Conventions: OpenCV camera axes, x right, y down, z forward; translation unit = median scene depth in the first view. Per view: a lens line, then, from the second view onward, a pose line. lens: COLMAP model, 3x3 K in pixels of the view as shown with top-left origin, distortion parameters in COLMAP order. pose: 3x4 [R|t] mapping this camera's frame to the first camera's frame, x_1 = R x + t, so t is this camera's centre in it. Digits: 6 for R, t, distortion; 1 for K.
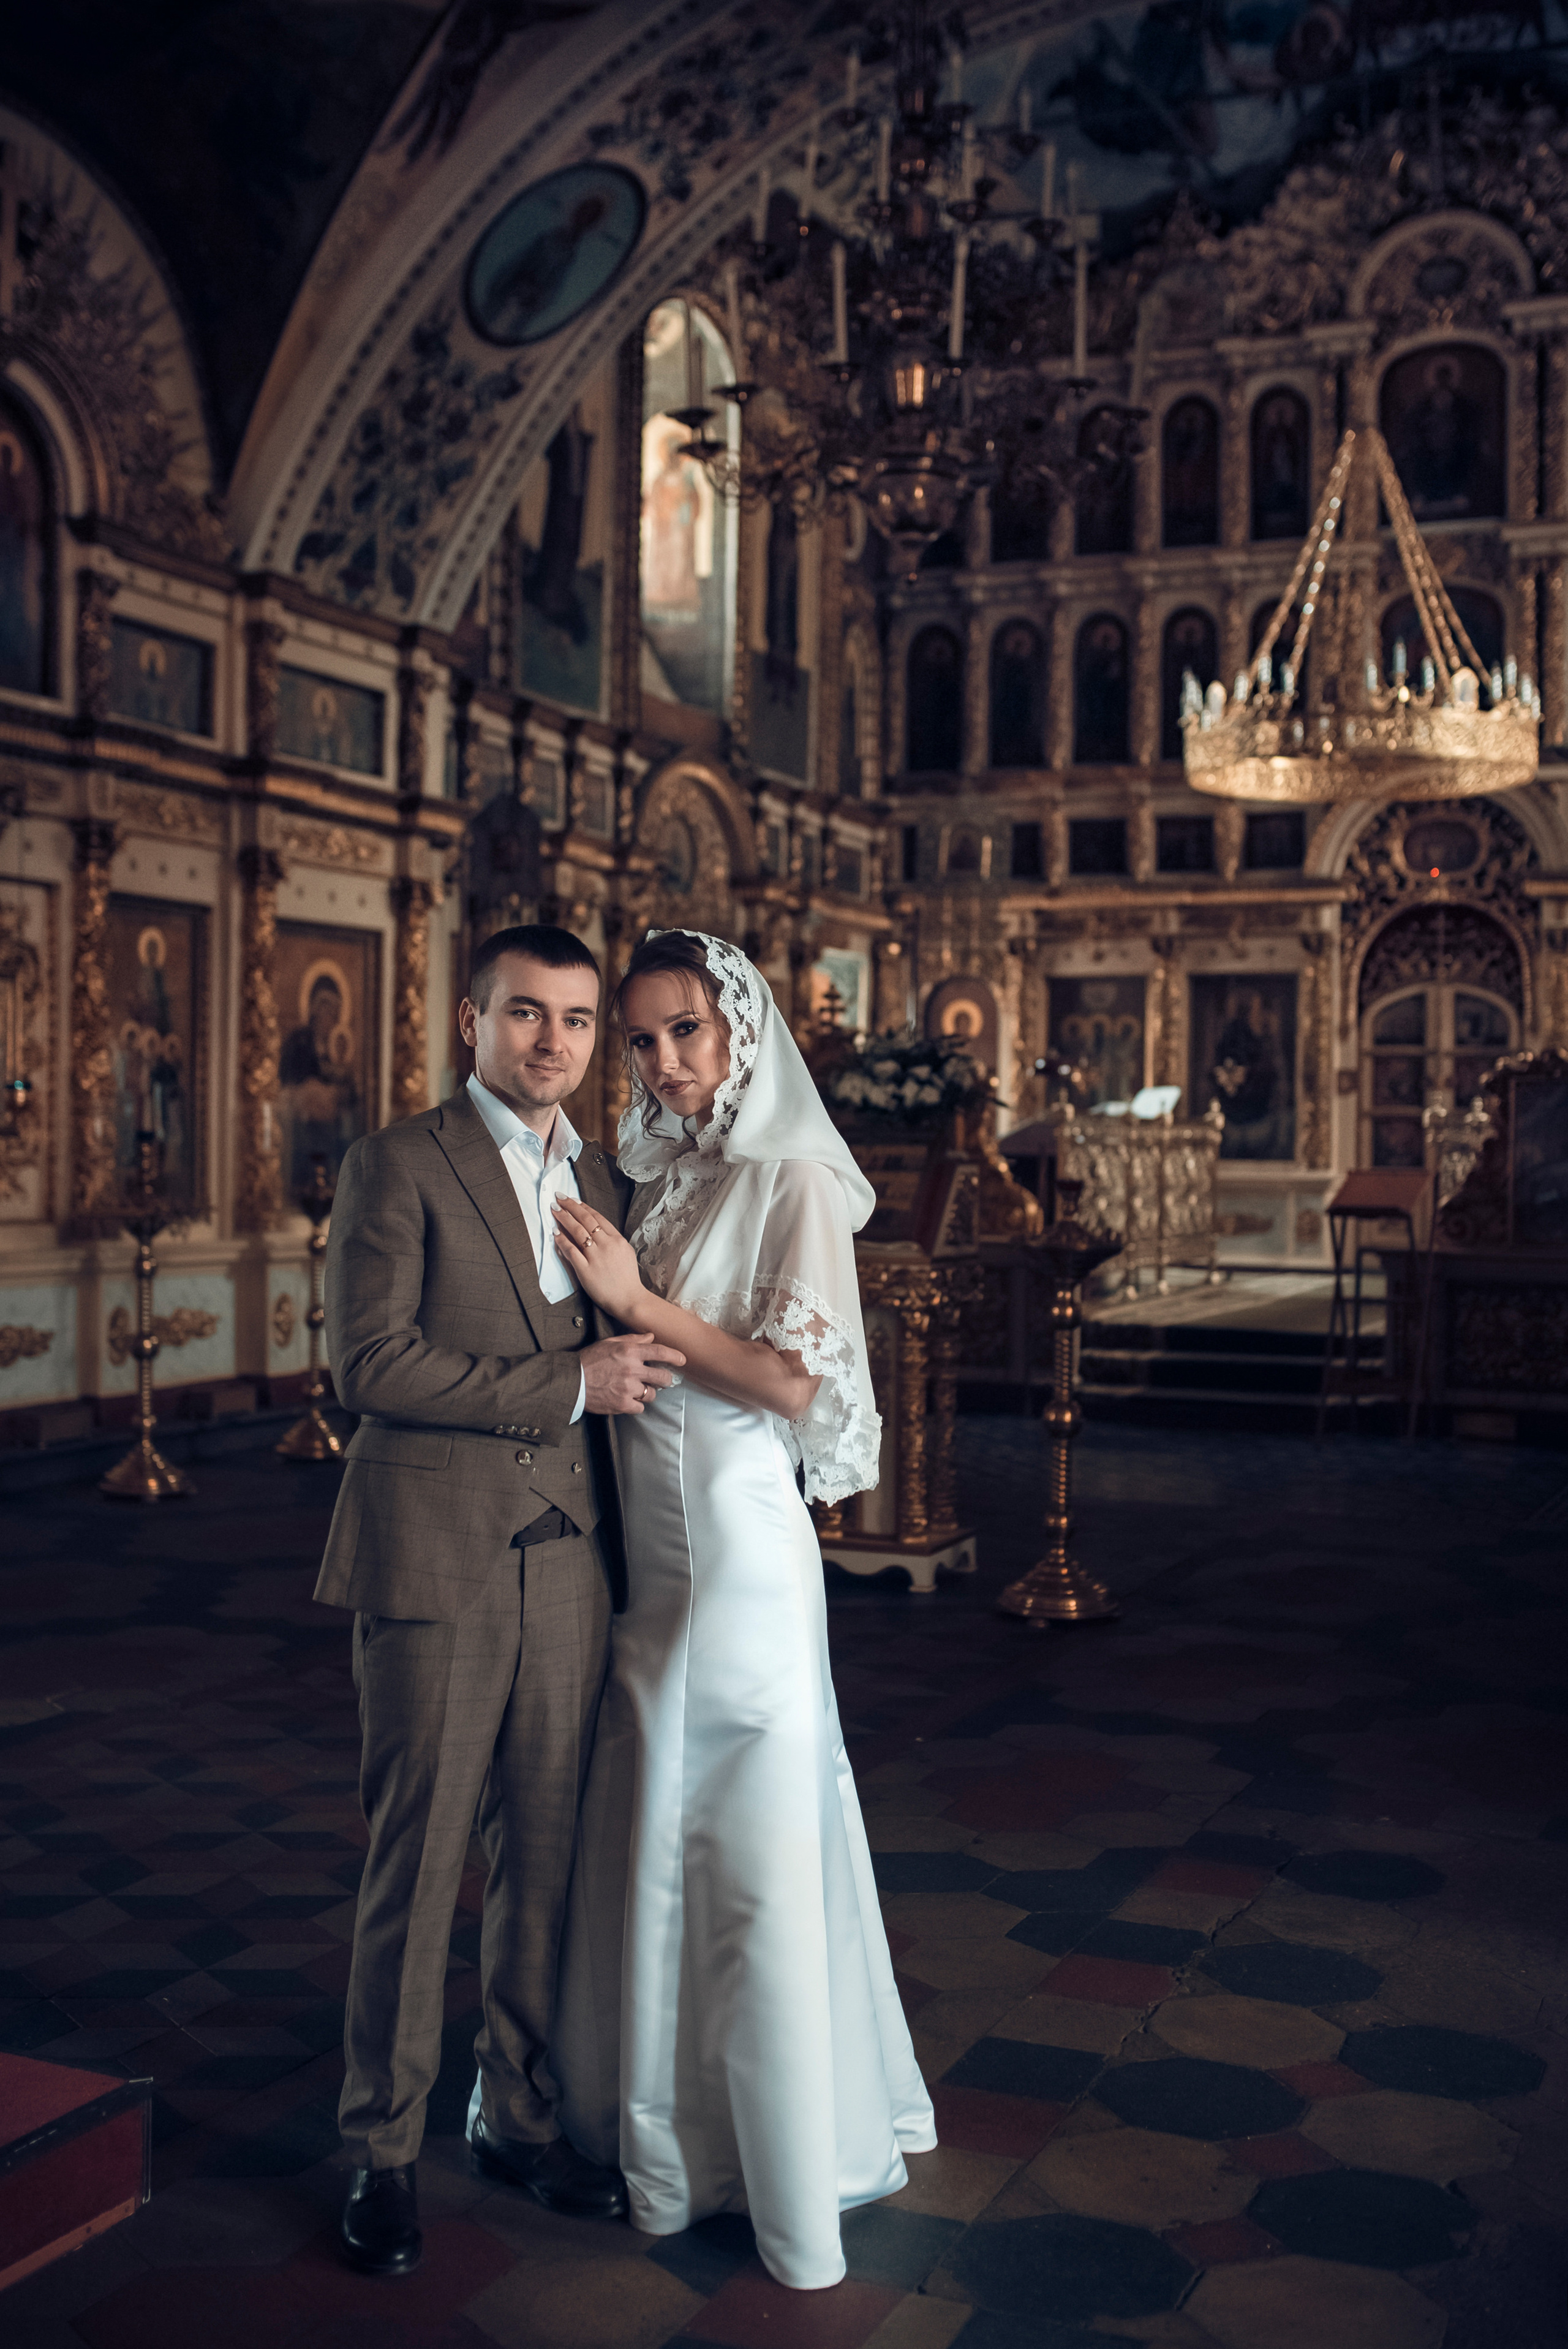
lens RADIAL K [[2479.5, 0, 790.9], [0, 2479.5, 1130.6], [0, 0, 1]] dist [-0.035747, 0.026936]
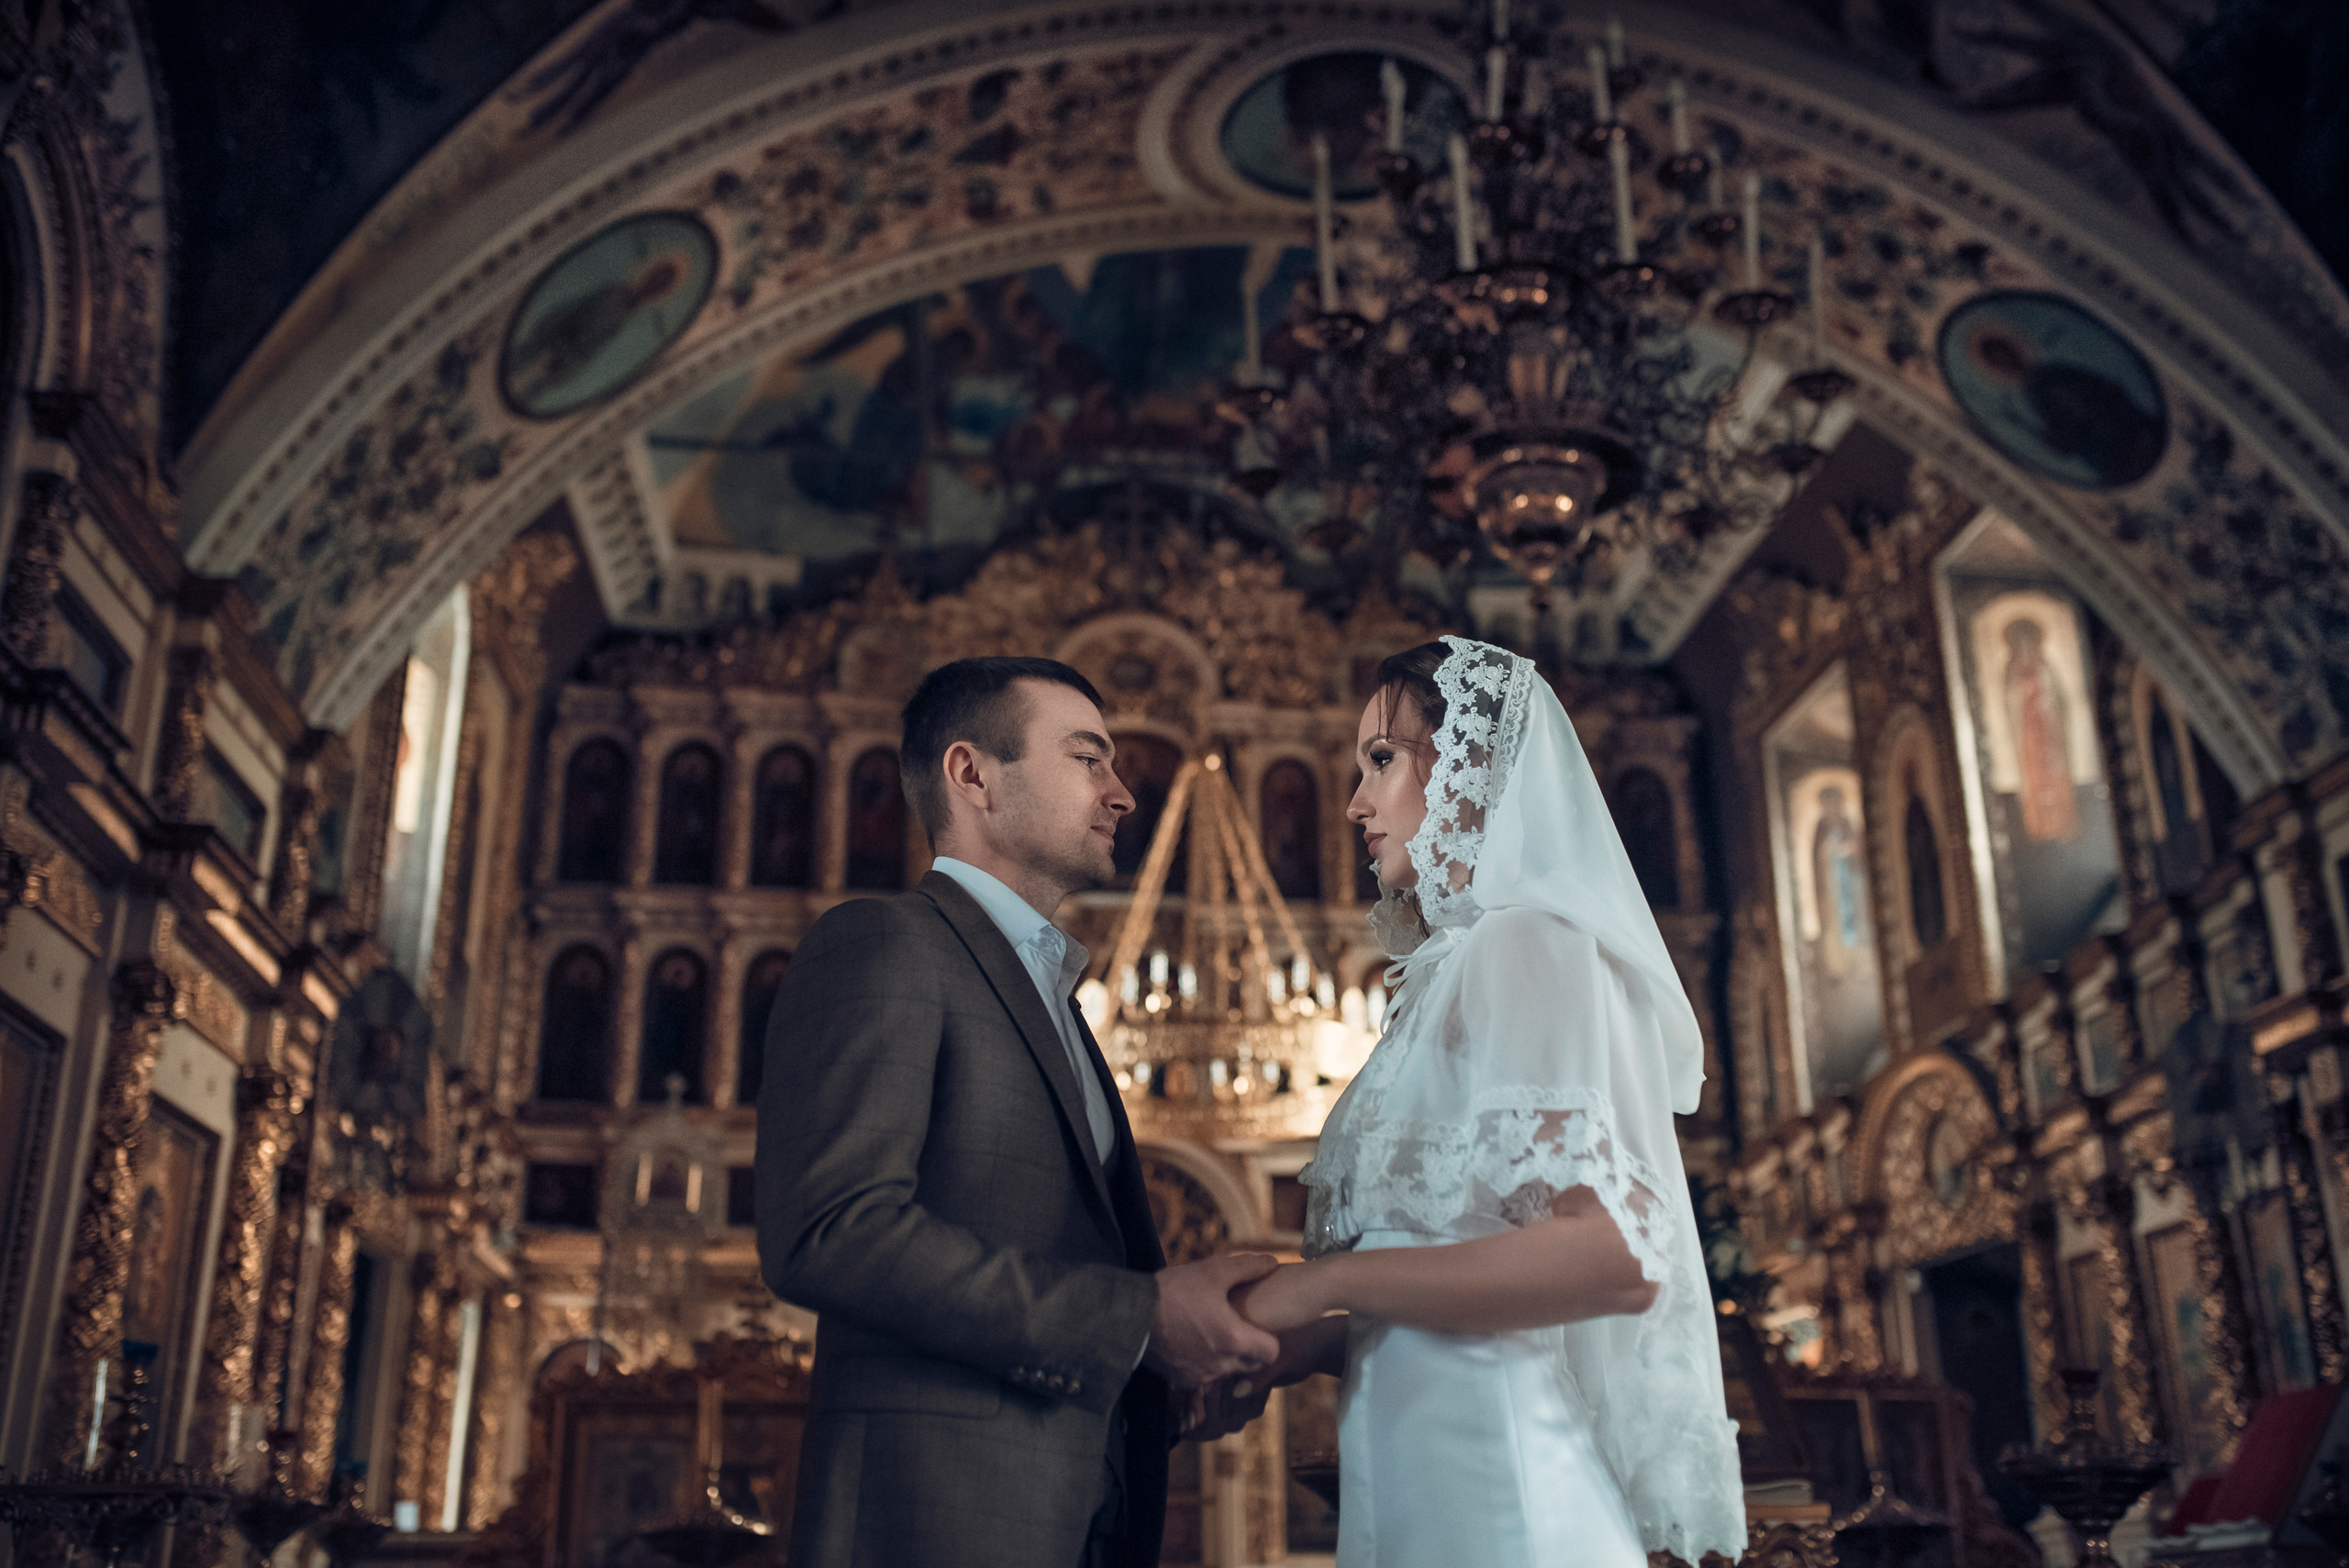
lens RADIAL K [[2227.7, 0, 1176.1], [0, 2227.7, 779.2], [0, 0, 1]] dist [-0.075824, 0.129097]
pose [[0.863971, 0.162649, 0.476549, -0.164834], [0.016734, 0.936599, -0.350004, 0.030645], [-0.503263, 0.310368, 0.806473, 0.232545]]
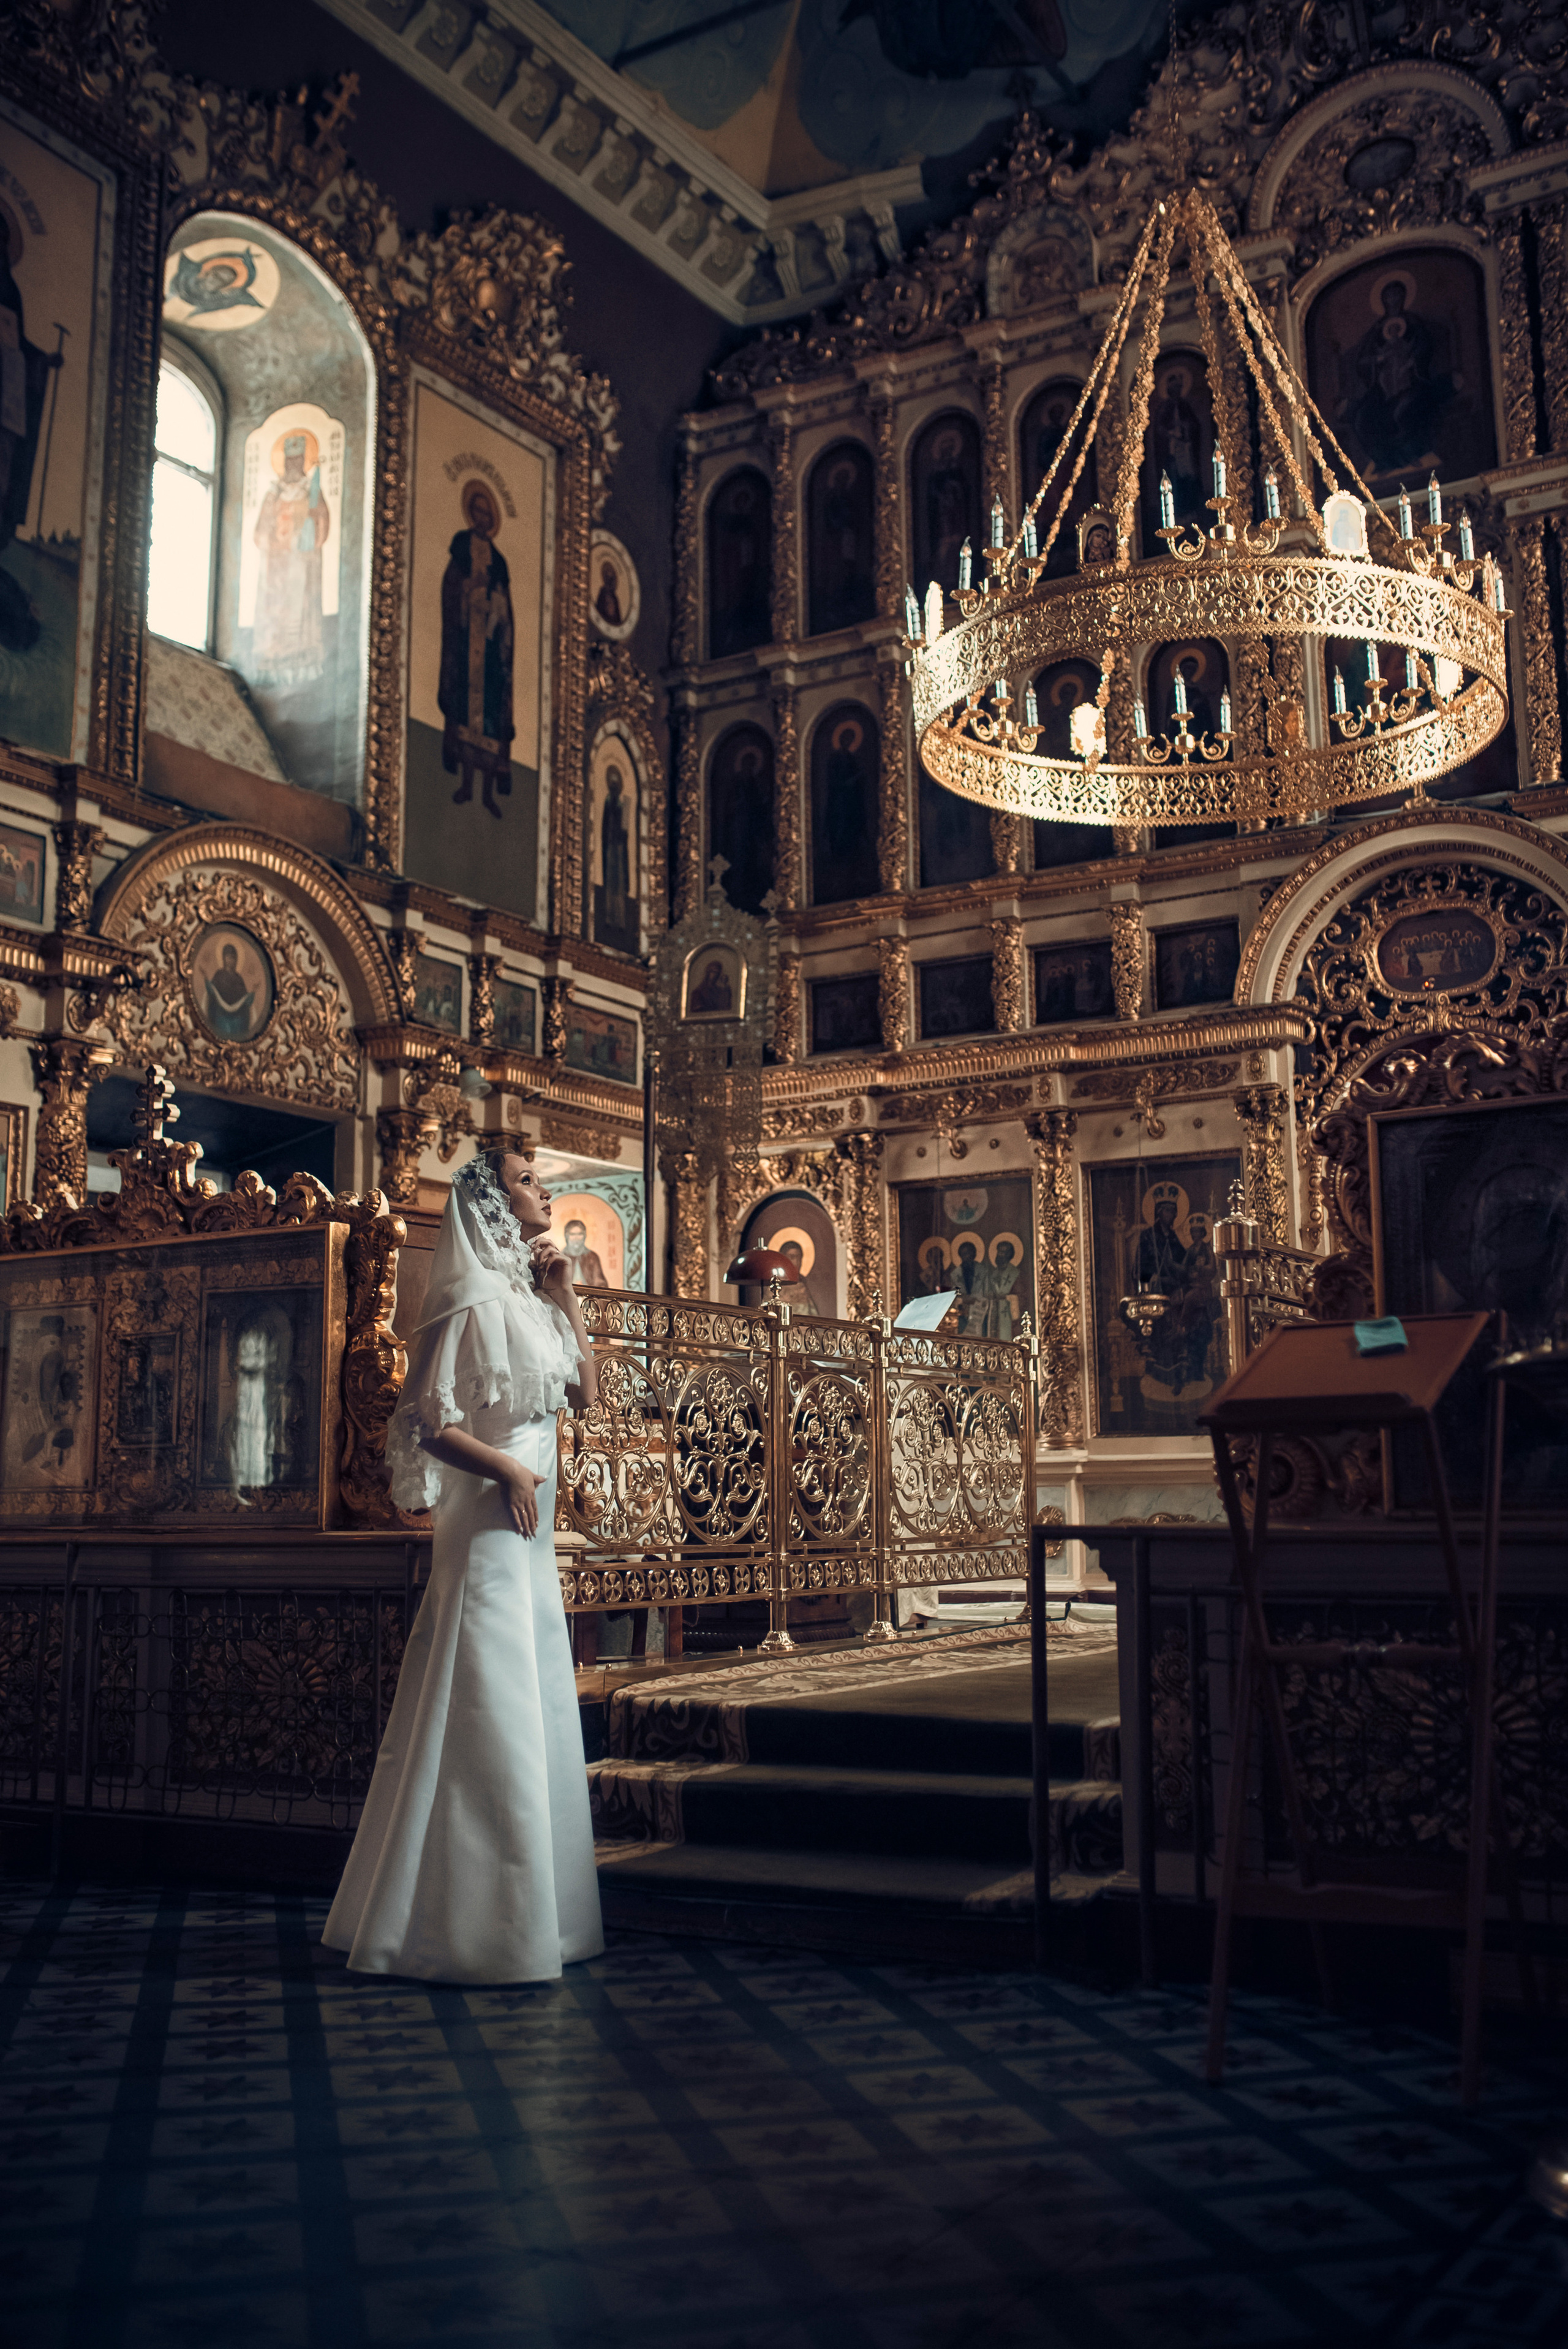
lens RADIAL K [[2263.7, 0, 781.2], [0, 2263.7, 1152.0], [0, 0, 1]] dist [-0.068625, 0.109406]
pose [[0.993469, -0.041994, -0.106095, 0.148078], [0.025545, 0.988066, -0.151896, 0.026859], [0.111208, 0.148194, 0.982686, 0.387576]]
